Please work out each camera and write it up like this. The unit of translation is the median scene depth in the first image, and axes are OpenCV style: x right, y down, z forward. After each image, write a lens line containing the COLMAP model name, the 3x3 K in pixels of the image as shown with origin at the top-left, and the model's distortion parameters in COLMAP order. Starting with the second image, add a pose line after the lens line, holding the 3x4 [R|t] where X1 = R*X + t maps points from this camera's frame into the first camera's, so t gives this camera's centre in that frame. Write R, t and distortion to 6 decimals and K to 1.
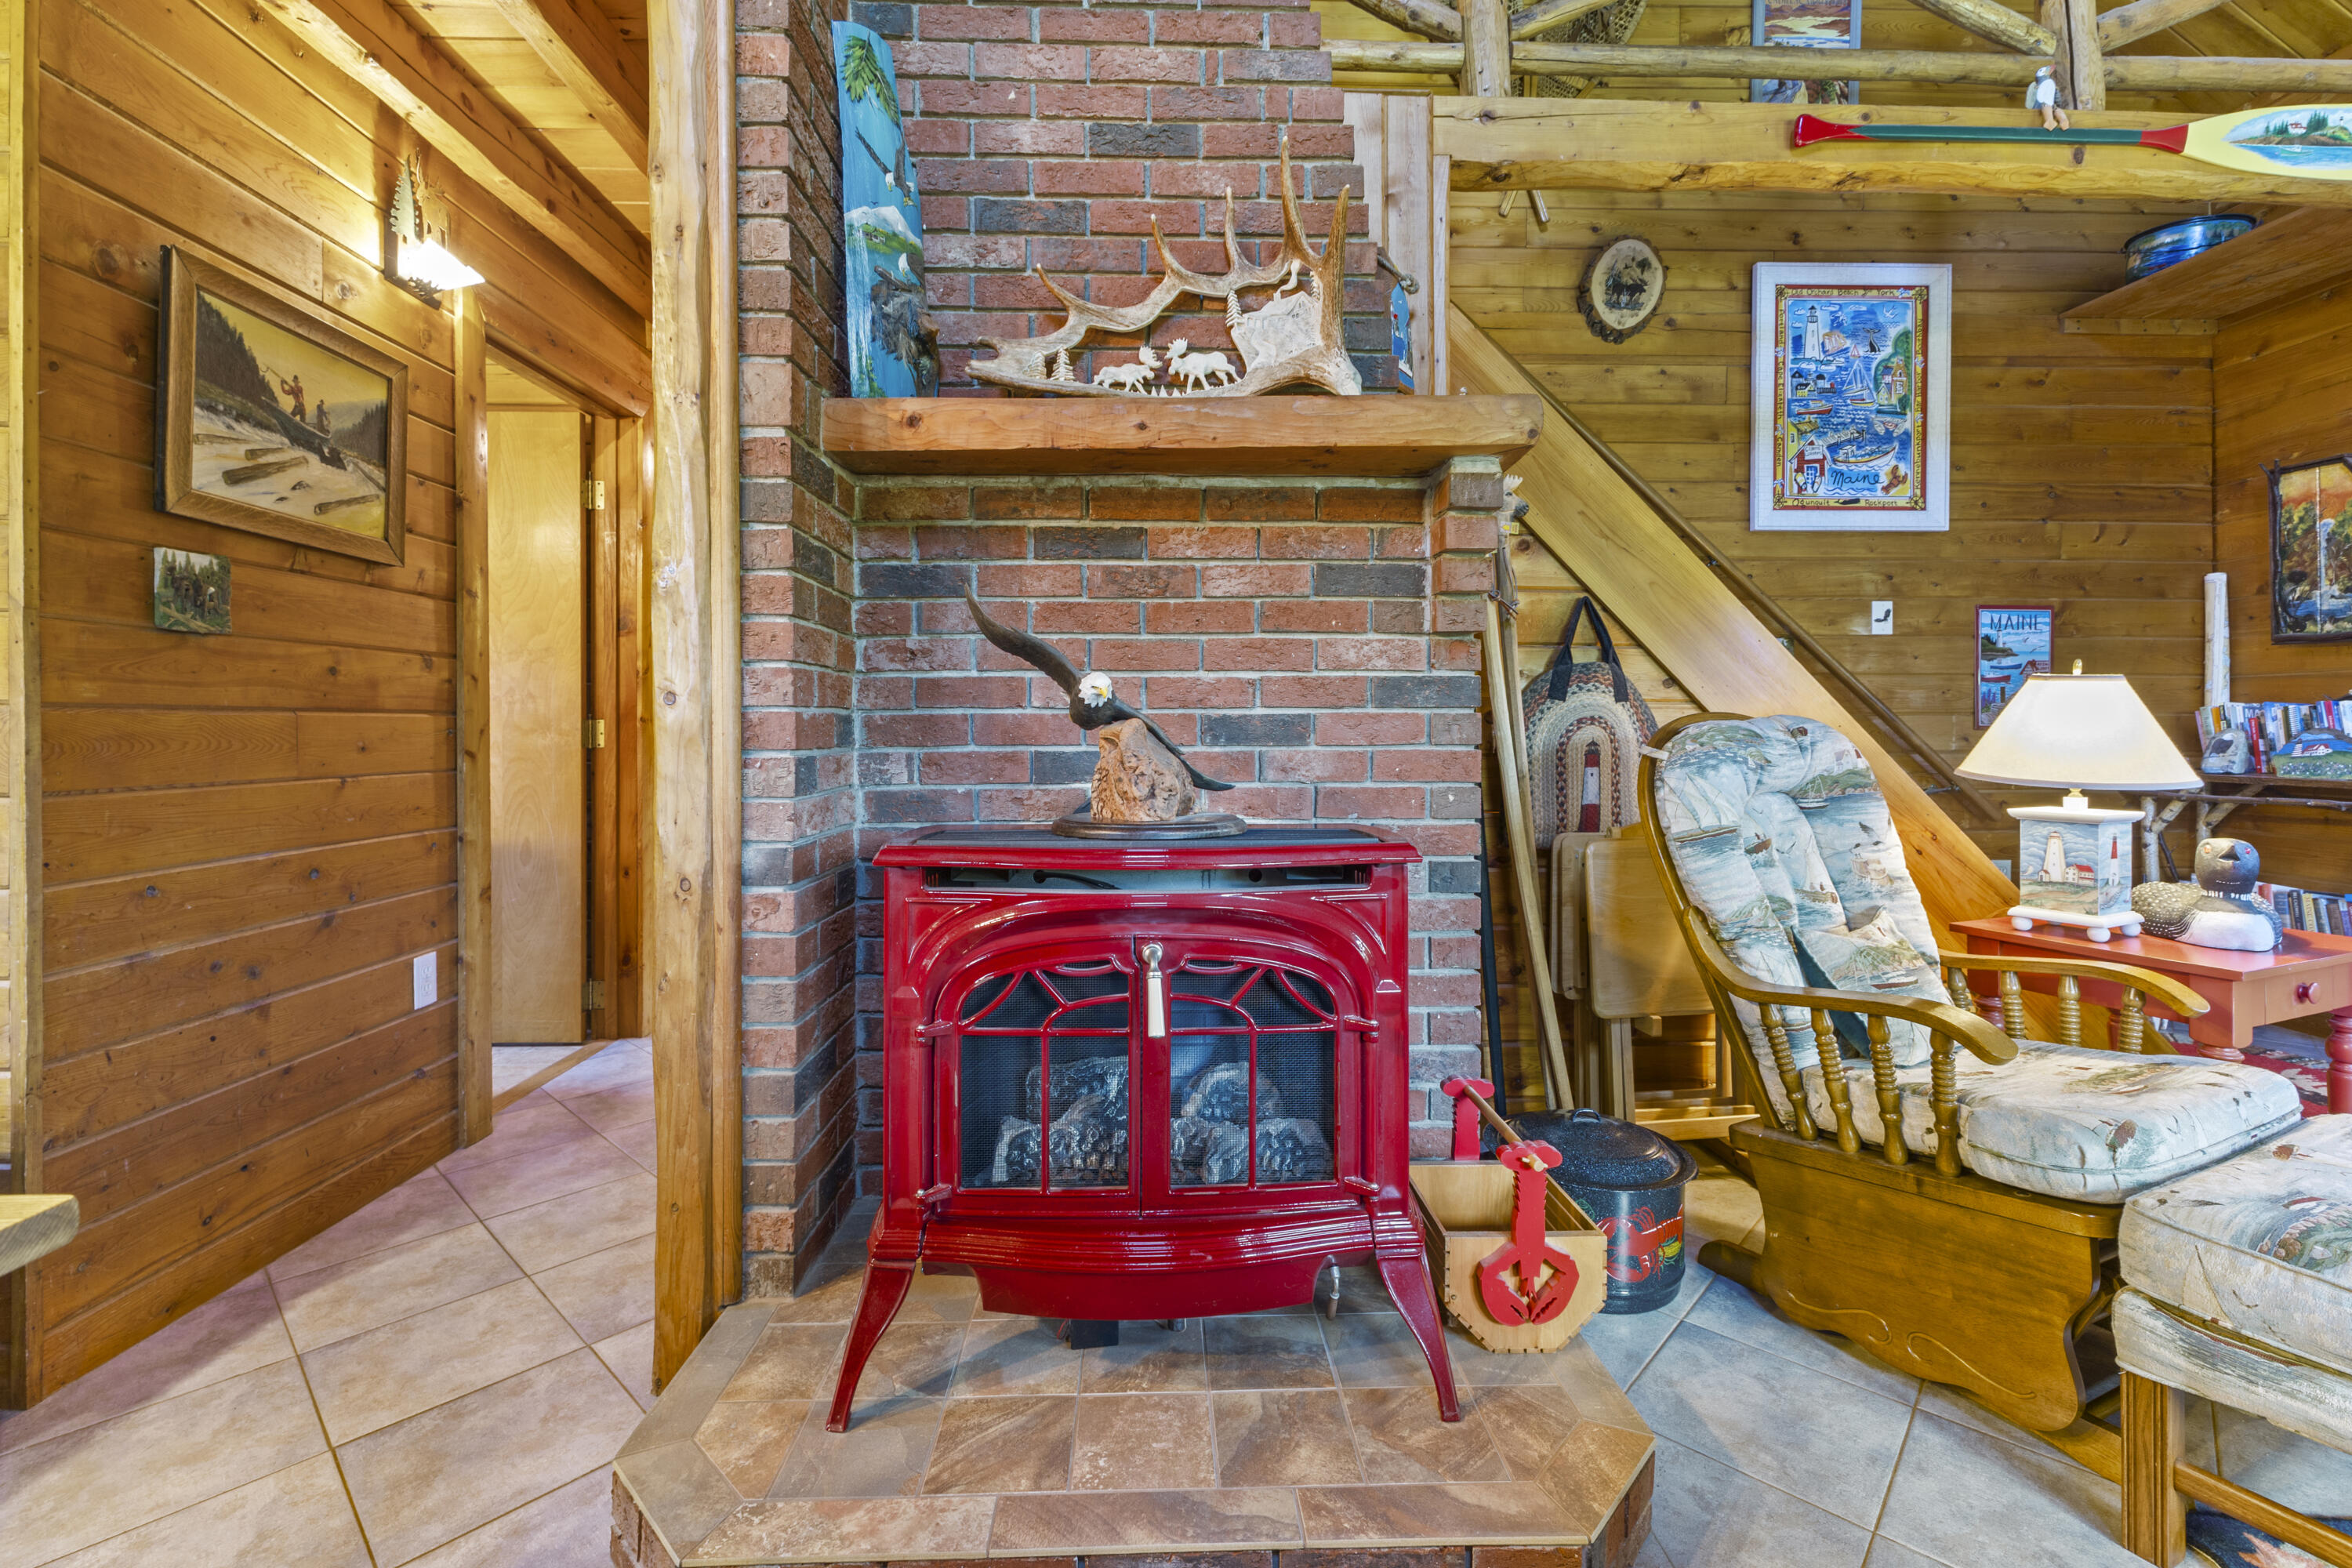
lens RADIAL K [[1029.0, 0, 1142.6], [0, 1029.0, 723.9], [0, 0, 1]] dist [0.015741, -0.001995]
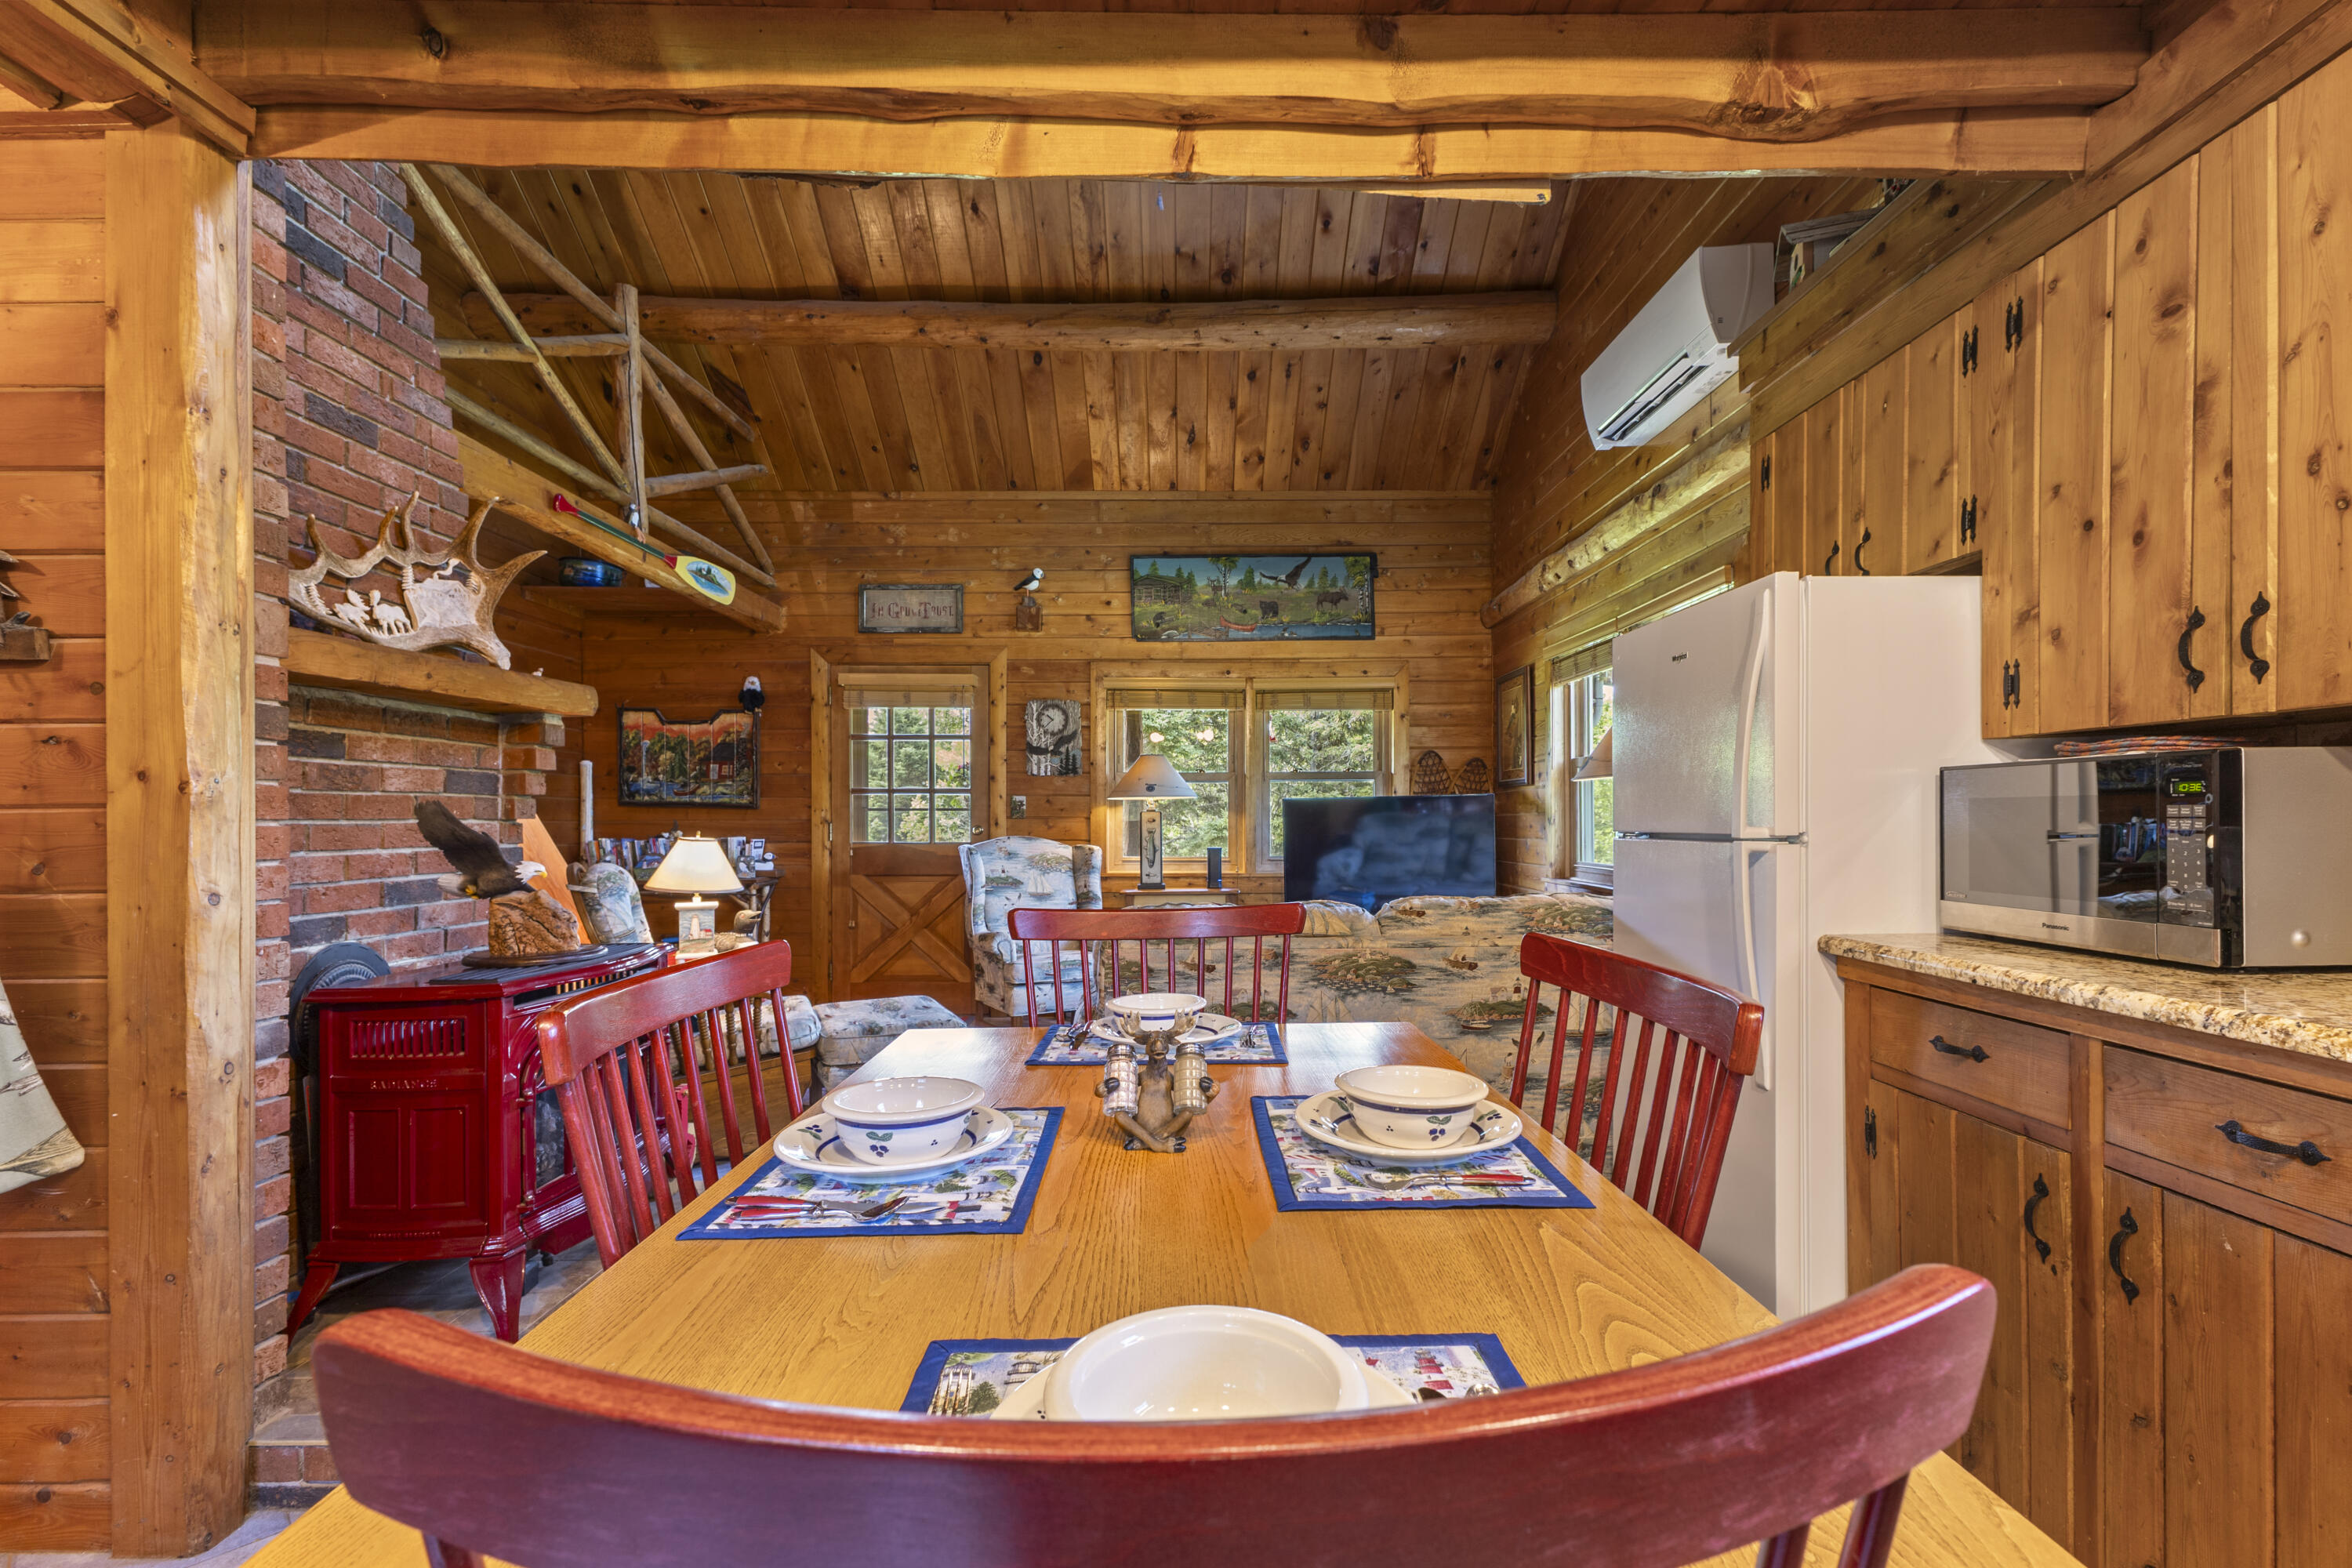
lens RADIAL K [[1062.1, 0, 1177.1], [0, 1062.1, 827.9], [0, 0, 1]] dist [0.001318, -0.000085]
pose [[0.044067, -0.009289, 0.998985, -1.216575], [0.010326, 0.999908, 0.008842, -0.078847], [-0.998975, 0.009926, 0.044158, -0.046992]]
